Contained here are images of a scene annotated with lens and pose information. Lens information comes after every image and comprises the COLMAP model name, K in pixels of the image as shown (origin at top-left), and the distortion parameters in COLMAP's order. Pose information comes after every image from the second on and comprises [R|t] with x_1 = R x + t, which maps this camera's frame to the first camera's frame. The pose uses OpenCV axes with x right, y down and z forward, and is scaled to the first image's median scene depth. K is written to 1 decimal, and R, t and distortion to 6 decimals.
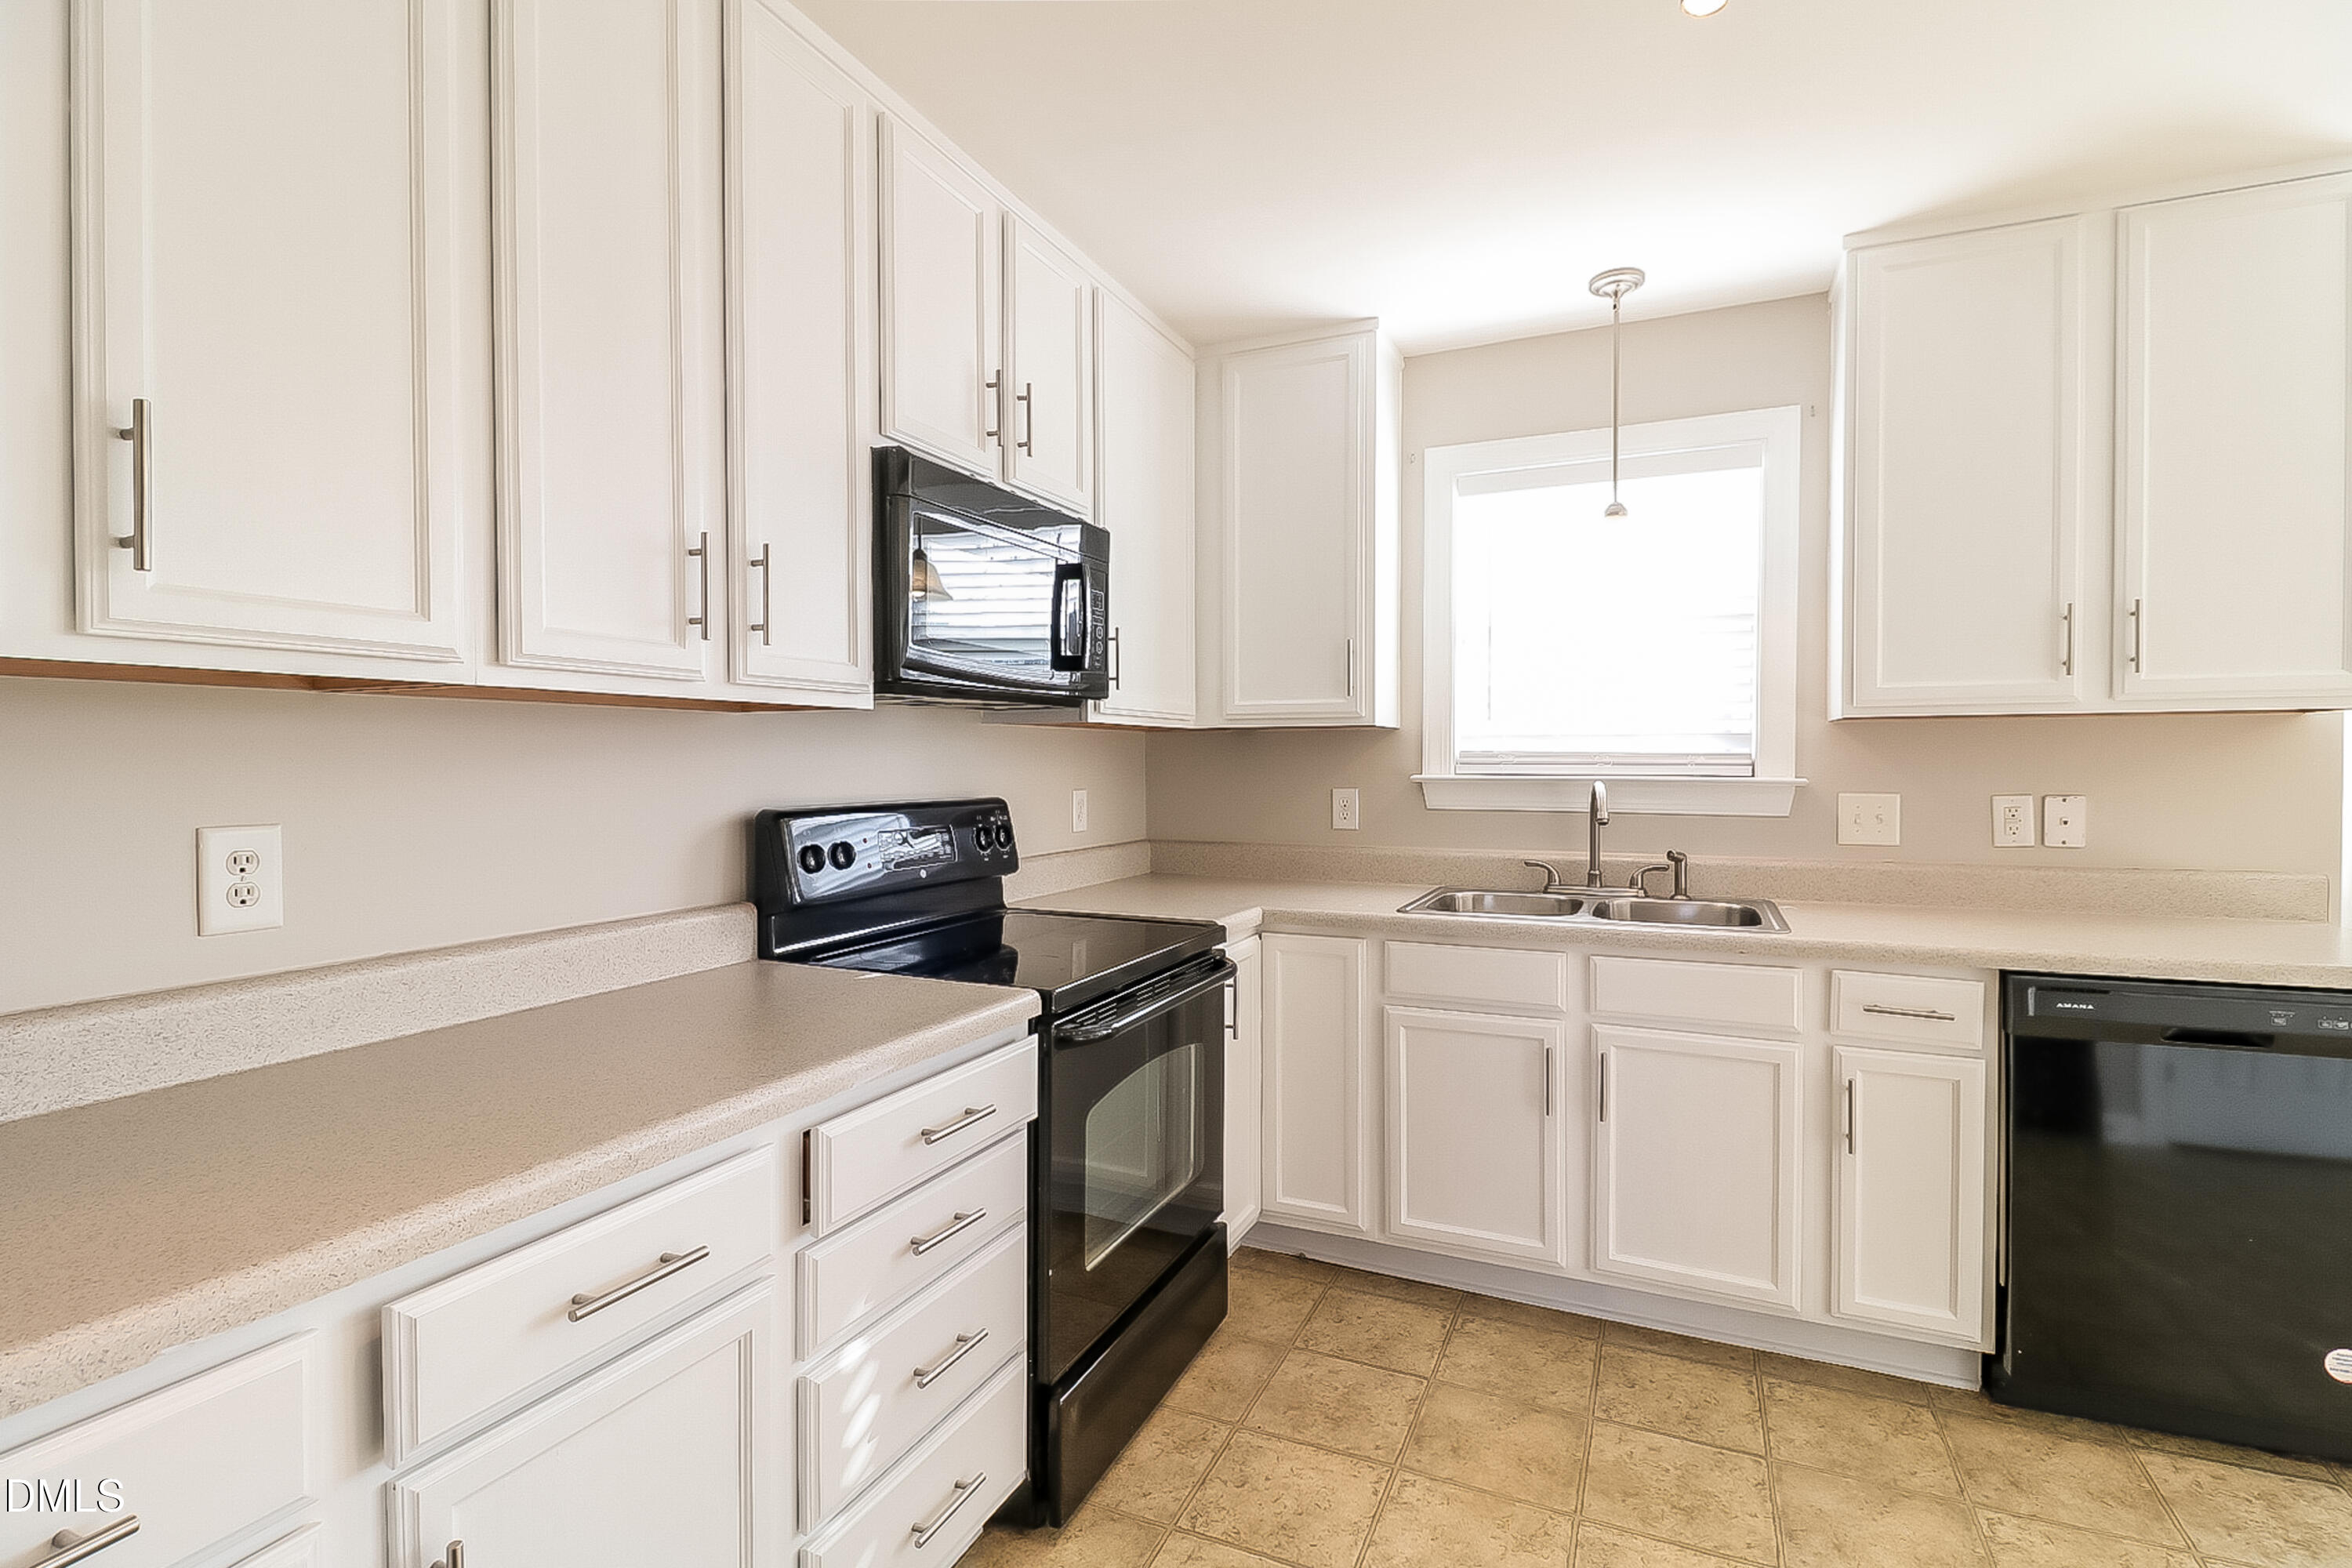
lens RADIAL K [[1085.9, 0, 1175.5], [0, 1085.9, 774.2], [0, 0, 1]] dist [0.015392, -0.012326]
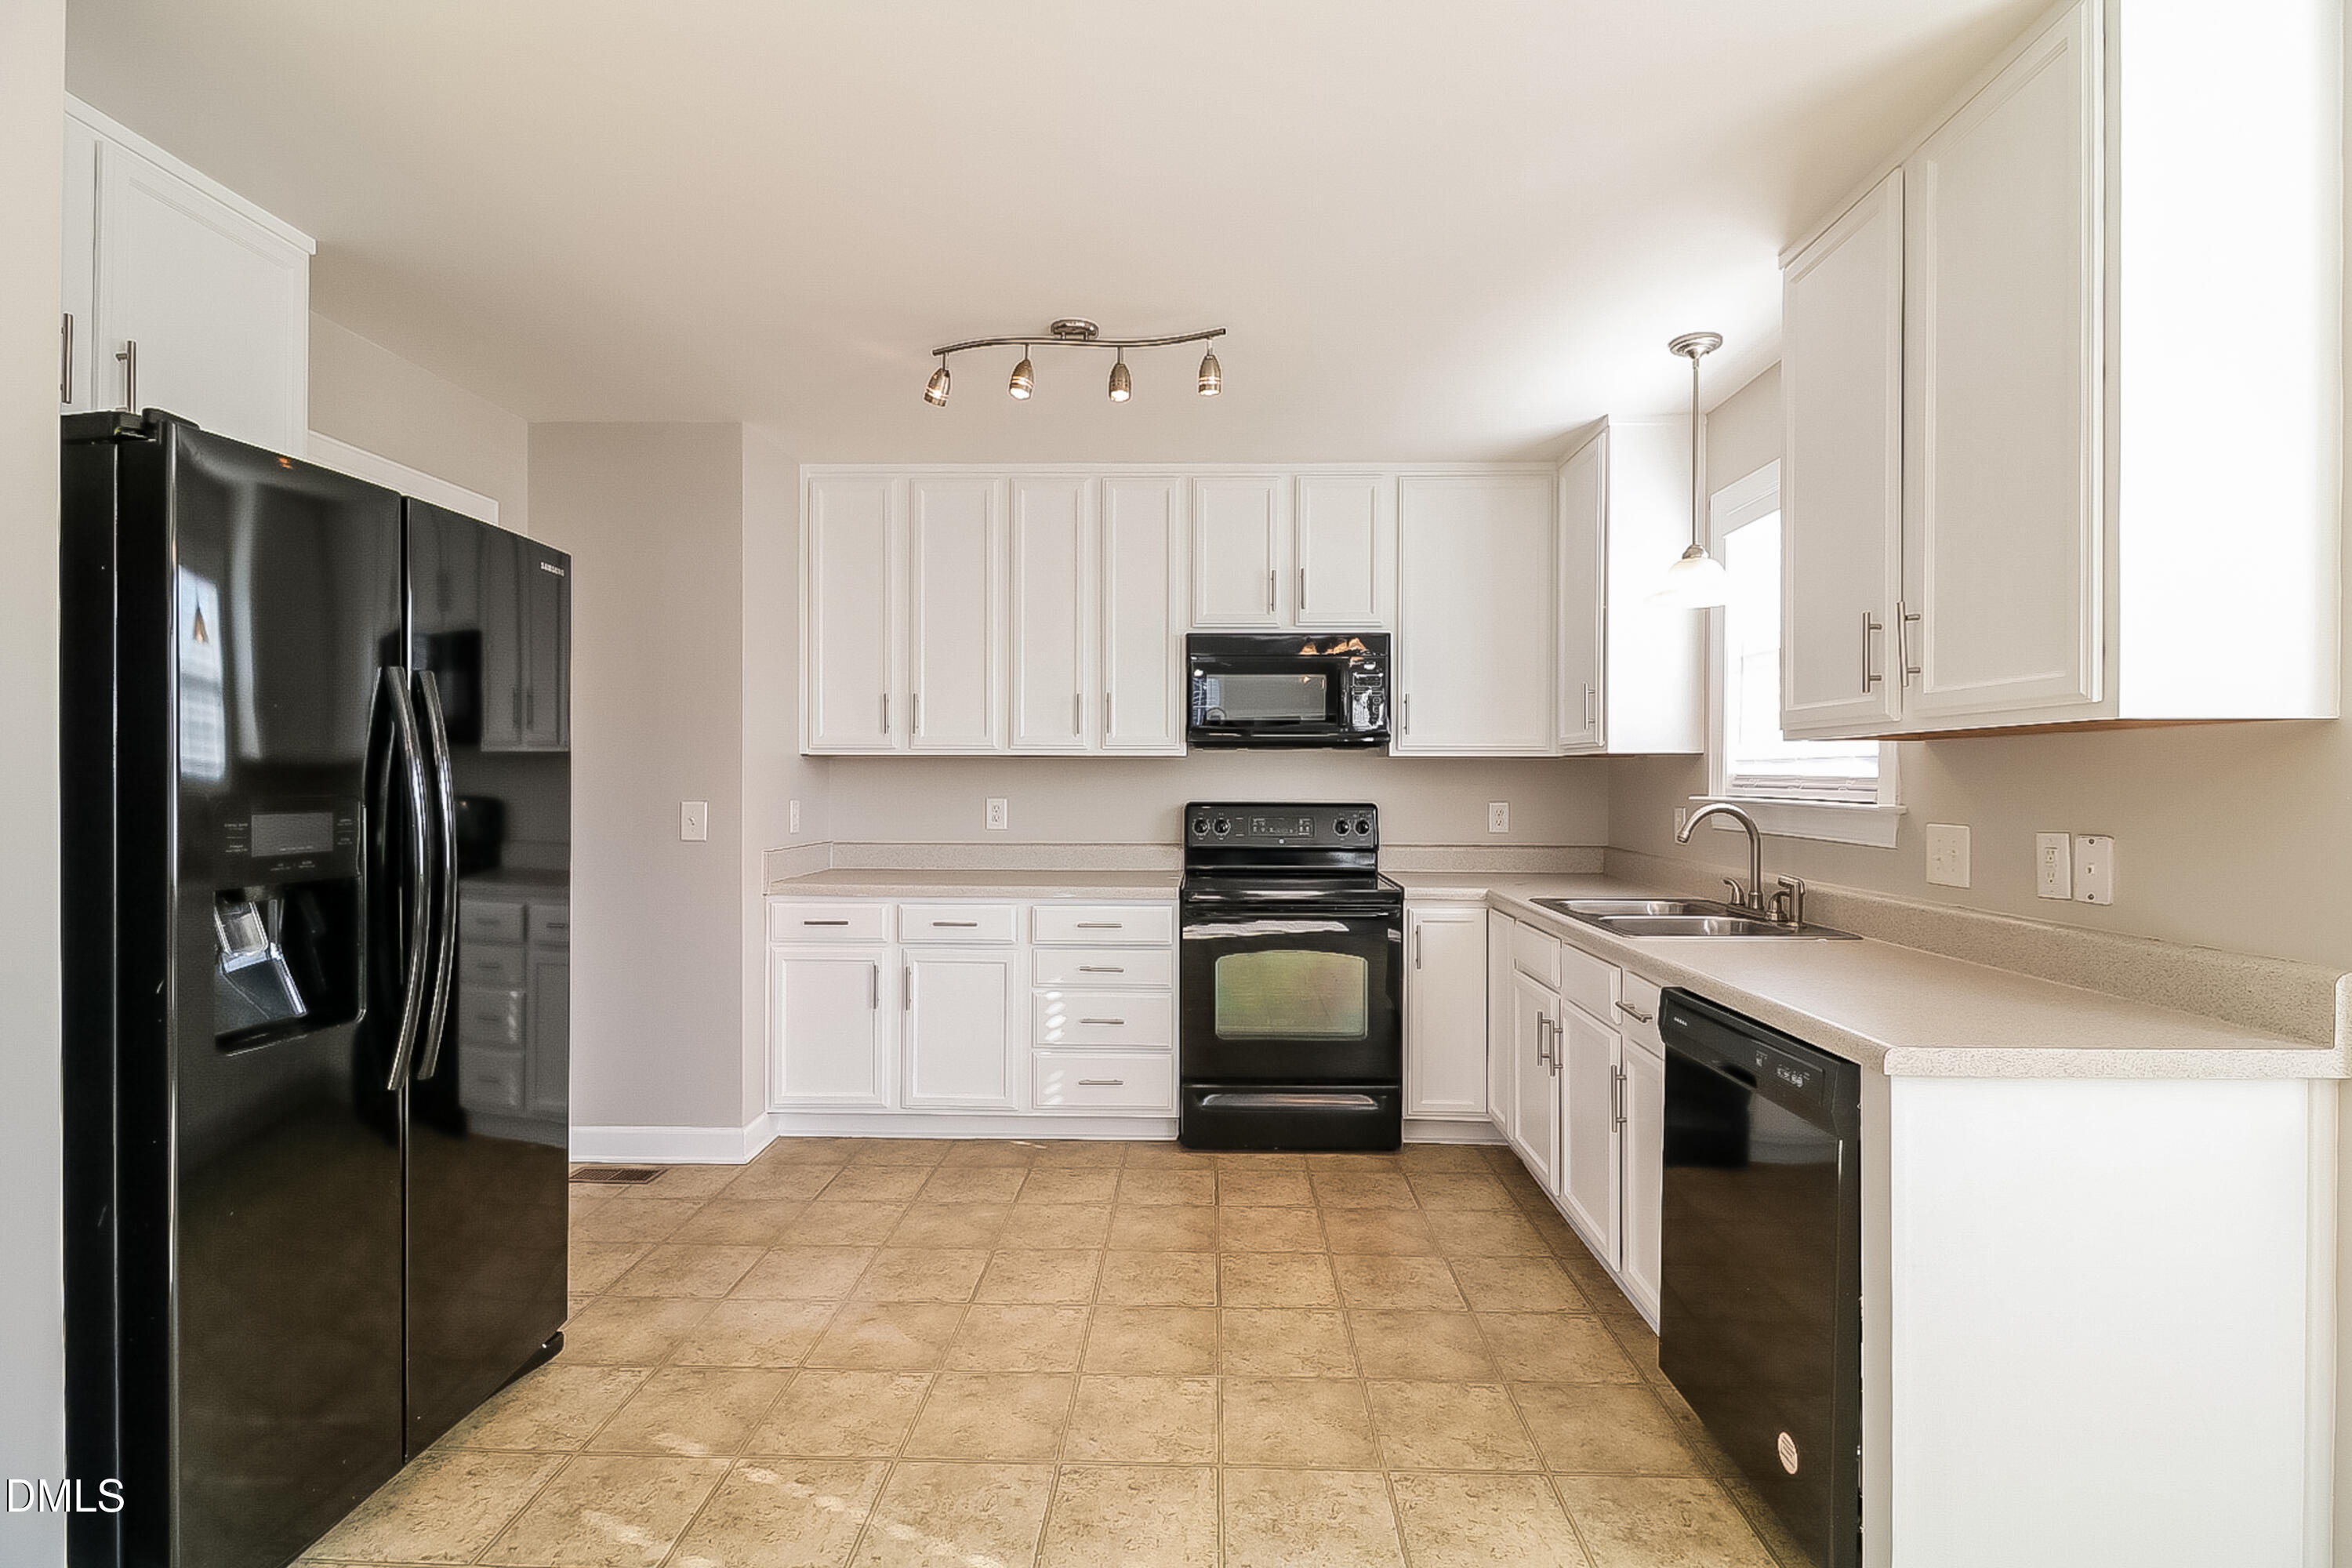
lens RADIAL K [[1090.7, 0, 1198.1], [0, 1090.7, 775.9], [0, 0, 1]] dist [0.015278, -0.013274]
pose [[0.397259, 0.002416, -0.917703, 1.295552], [-0.016480, 0.999854, -0.004502, -0.007893], [0.917559, 0.016912, 0.397241, 0.127122]]
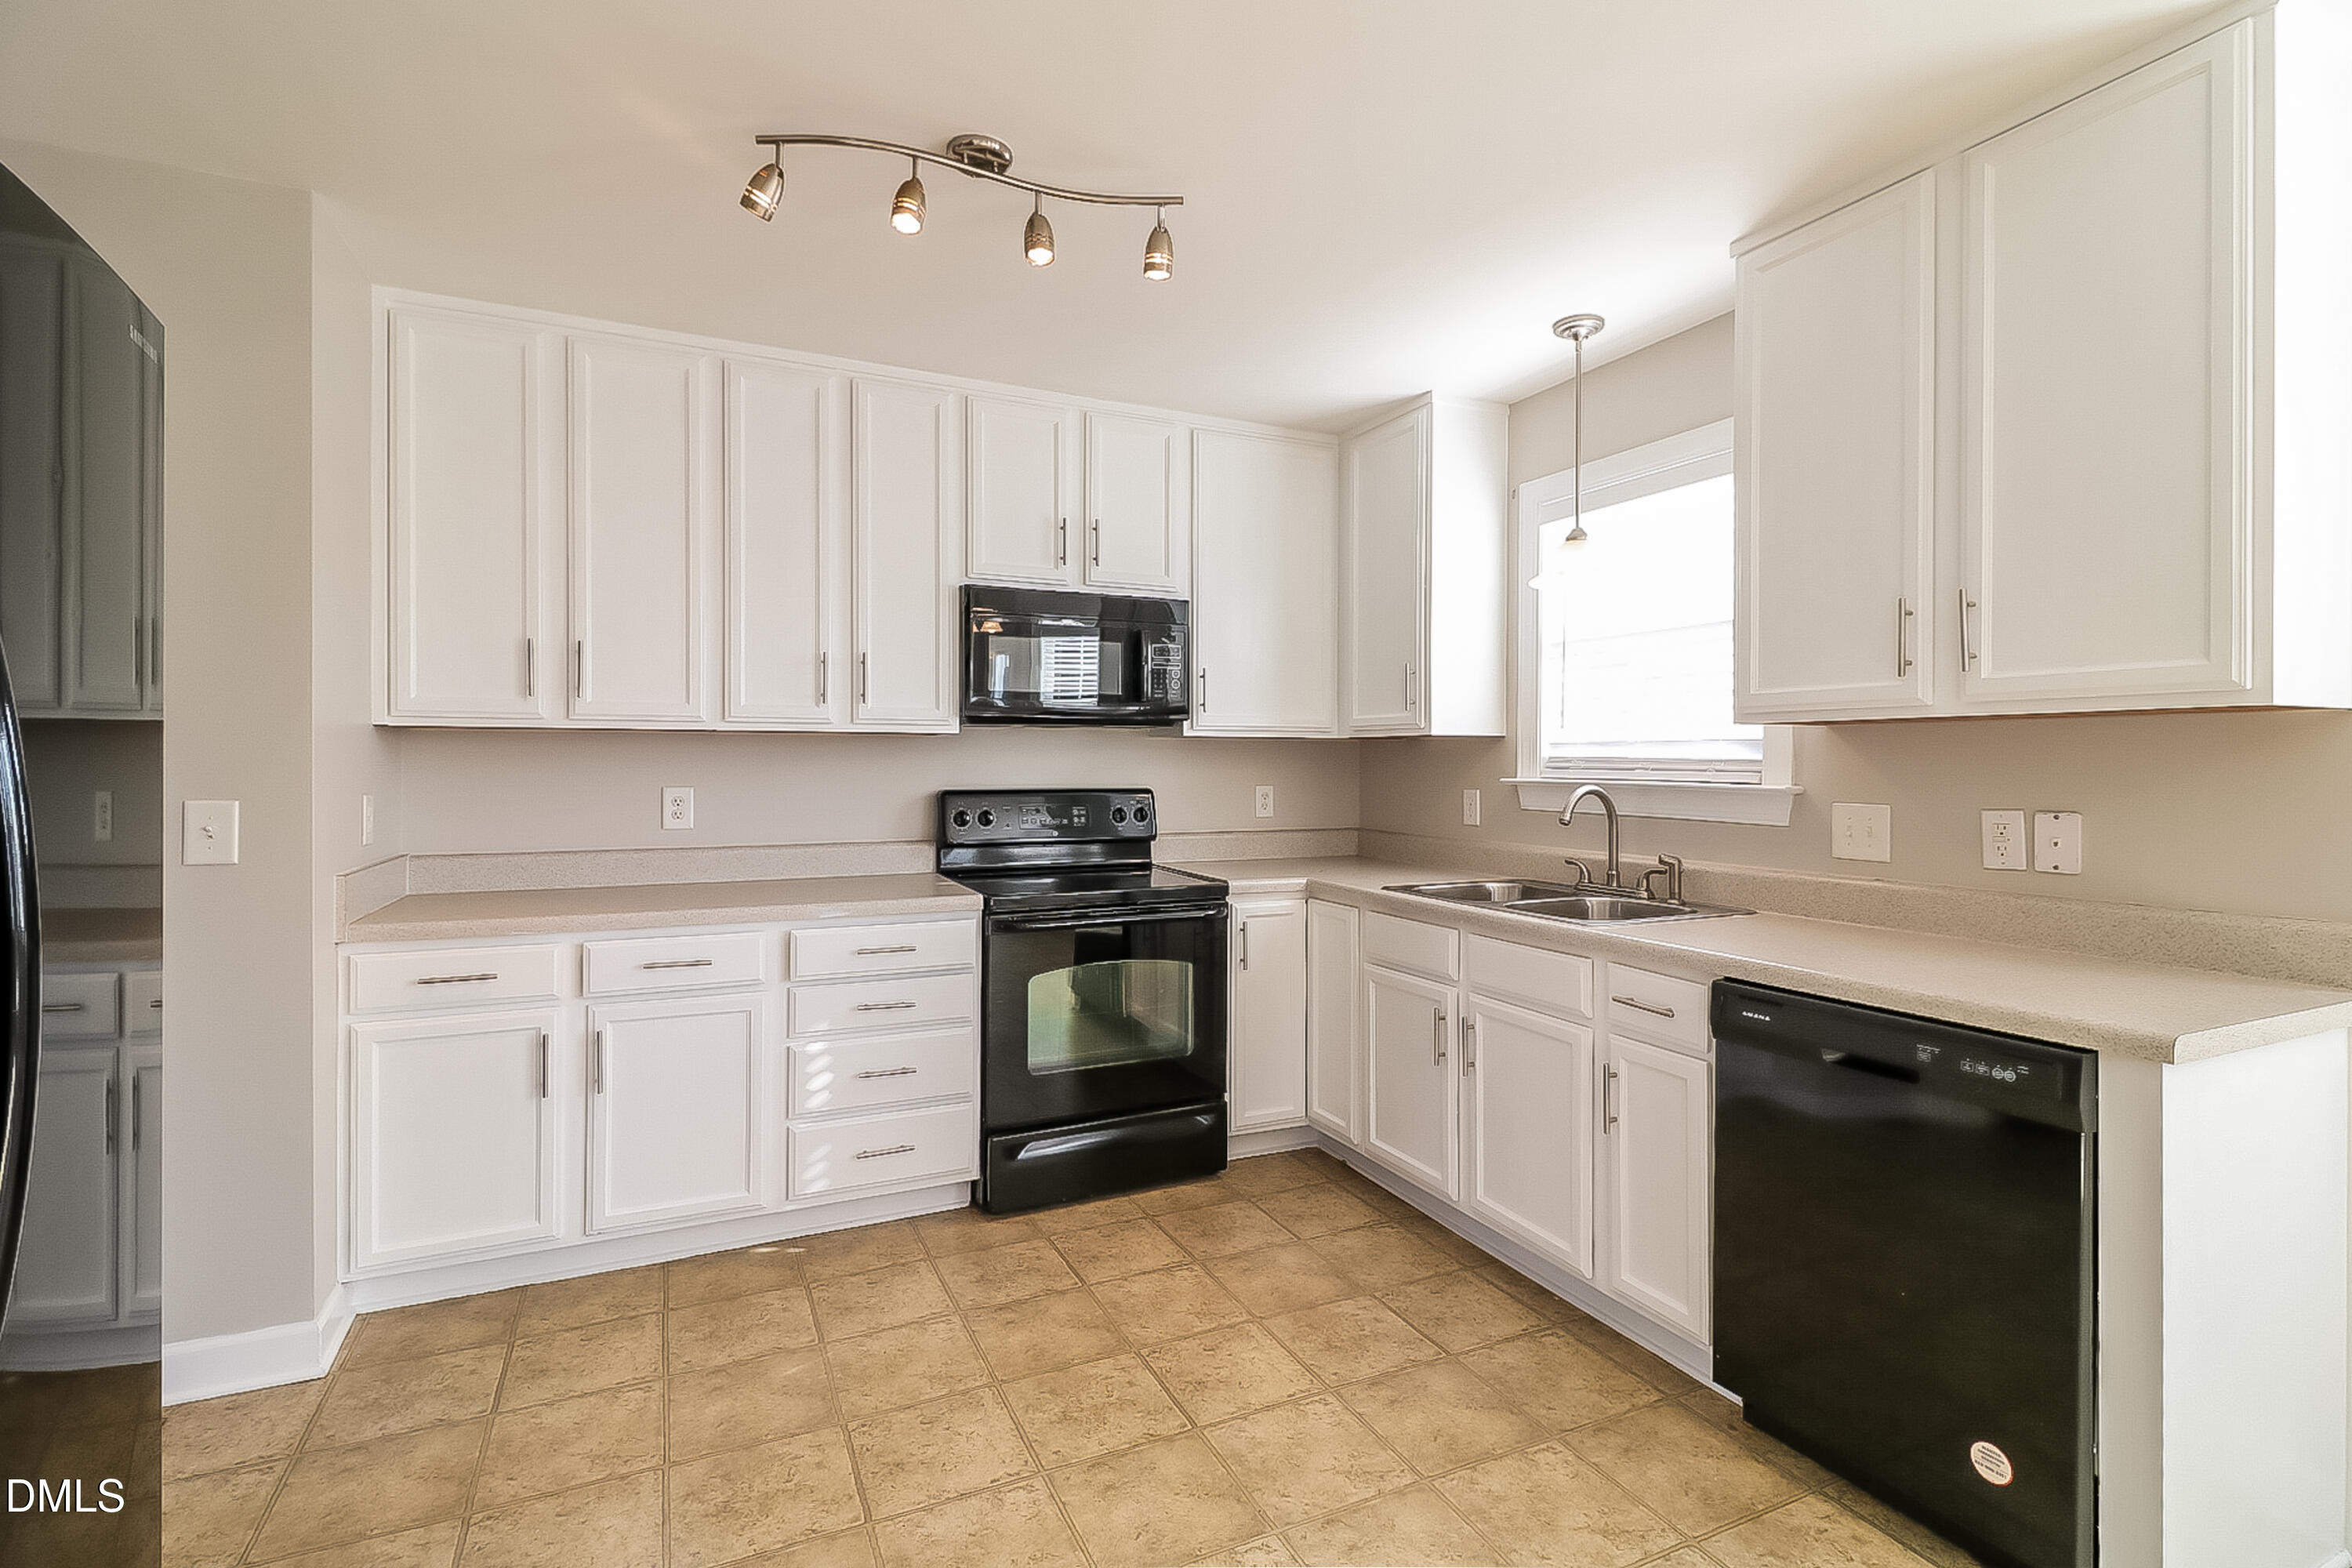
lens RADIAL K [[1076.7, 0, 1192.0], [0, 1076.7, 760.8], [0, 0, 1]] dist [0.021773, -0.013021]
pose [[0.765910, 0.004335, -0.642933, 0.860944], [-0.013425, 0.999867, -0.009252, -0.003025], [0.642808, 0.015717, 0.765866, -0.072177]]
